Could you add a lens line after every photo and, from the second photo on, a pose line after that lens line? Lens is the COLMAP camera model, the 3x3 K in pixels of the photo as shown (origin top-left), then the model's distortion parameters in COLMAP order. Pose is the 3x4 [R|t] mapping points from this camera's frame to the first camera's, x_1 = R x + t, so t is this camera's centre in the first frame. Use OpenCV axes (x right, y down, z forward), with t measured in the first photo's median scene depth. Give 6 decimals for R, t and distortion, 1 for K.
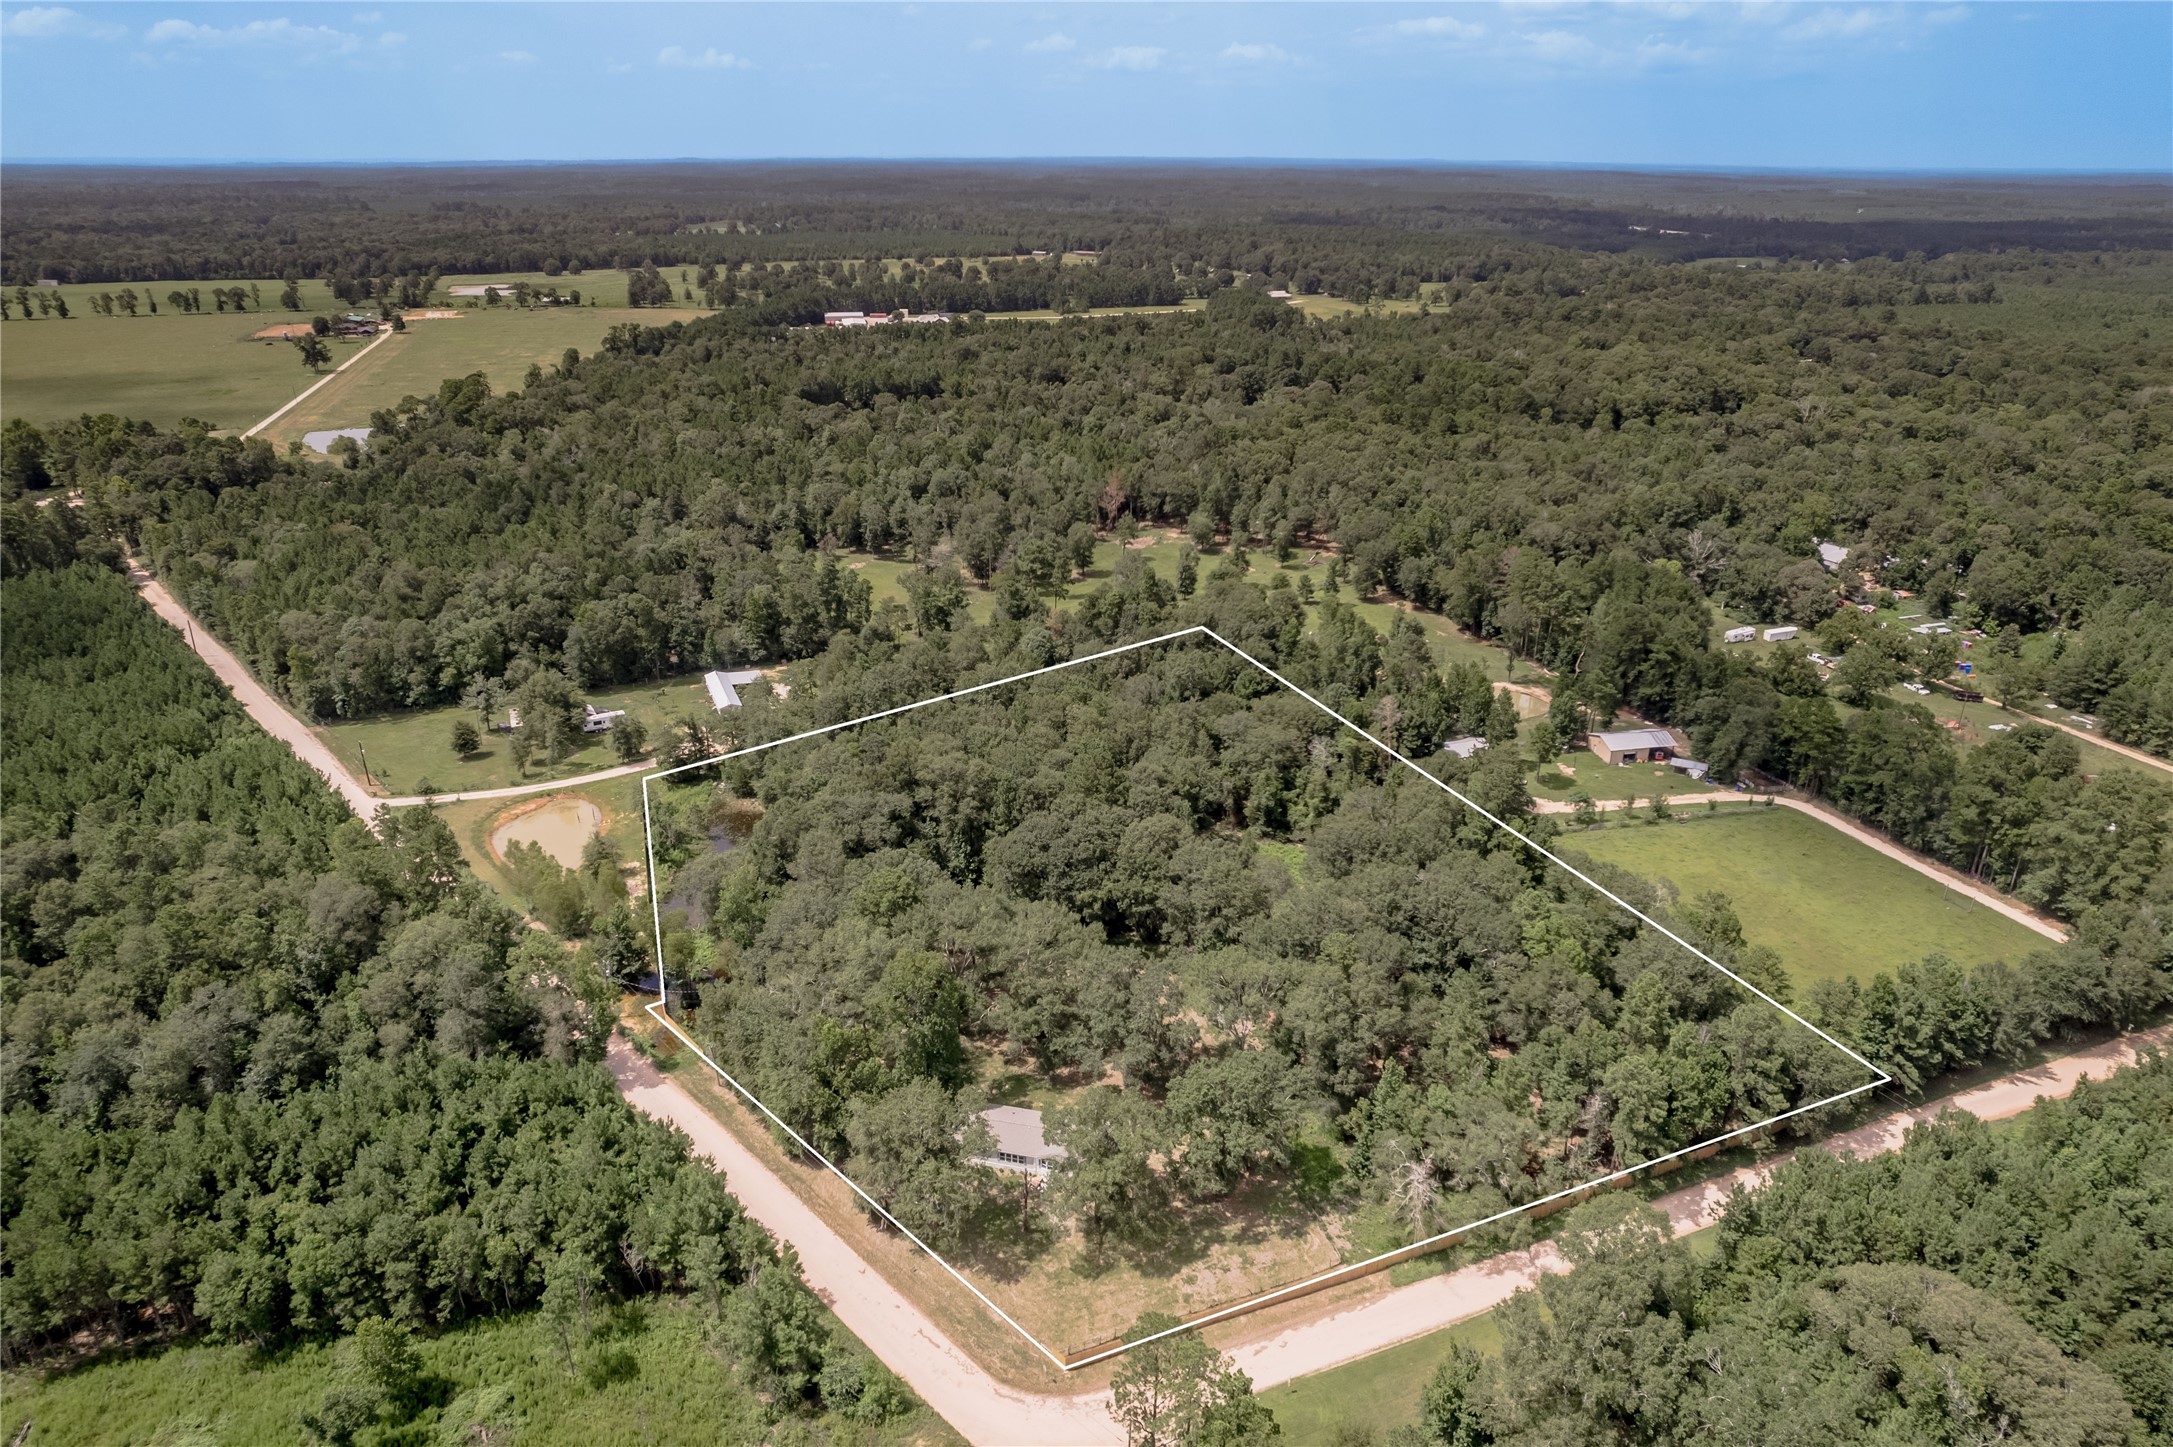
lens RADIAL K [[1406.6, 0, 1095.4], [0, 1406.6, 731.0], [0, 0, 1]] dist [-0.085827, 0.075458]
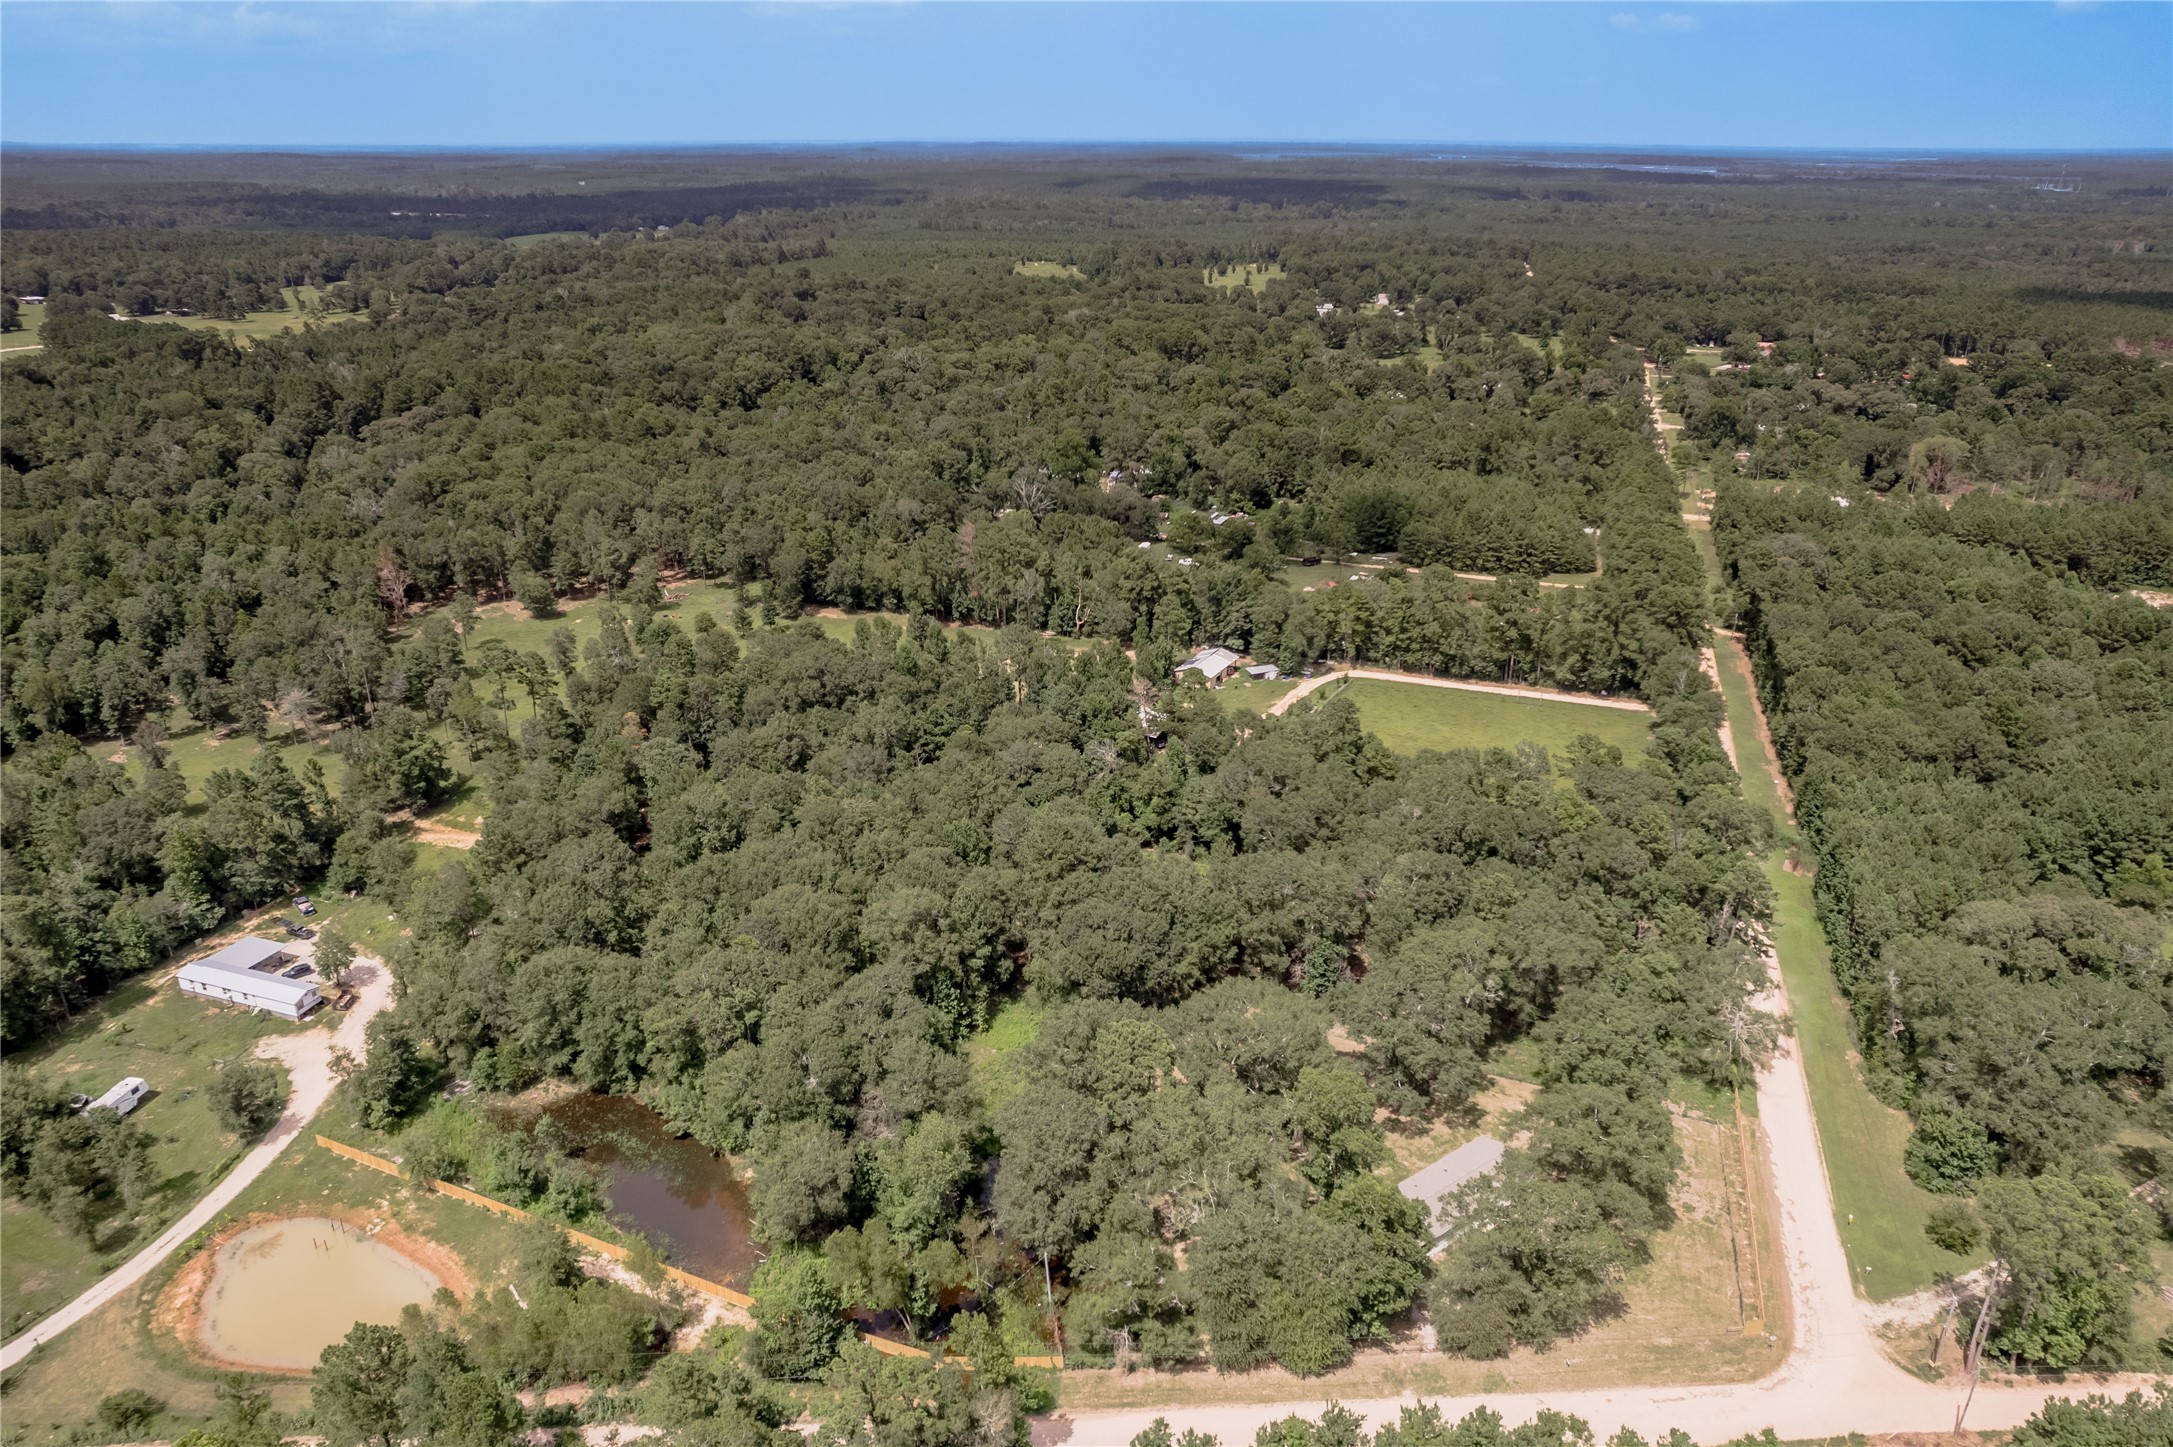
lens RADIAL K [[1406.6, 0, 1095.4], [0, 1406.6, 731.0], [0, 0, 1]] dist [-0.085827, 0.075458]
pose [[0.651475, -0.301663, 0.696118, -0.556542], [0.292757, 0.946443, 0.136160, -0.145587], [-0.699910, 0.115088, 0.704898, 0.353126]]
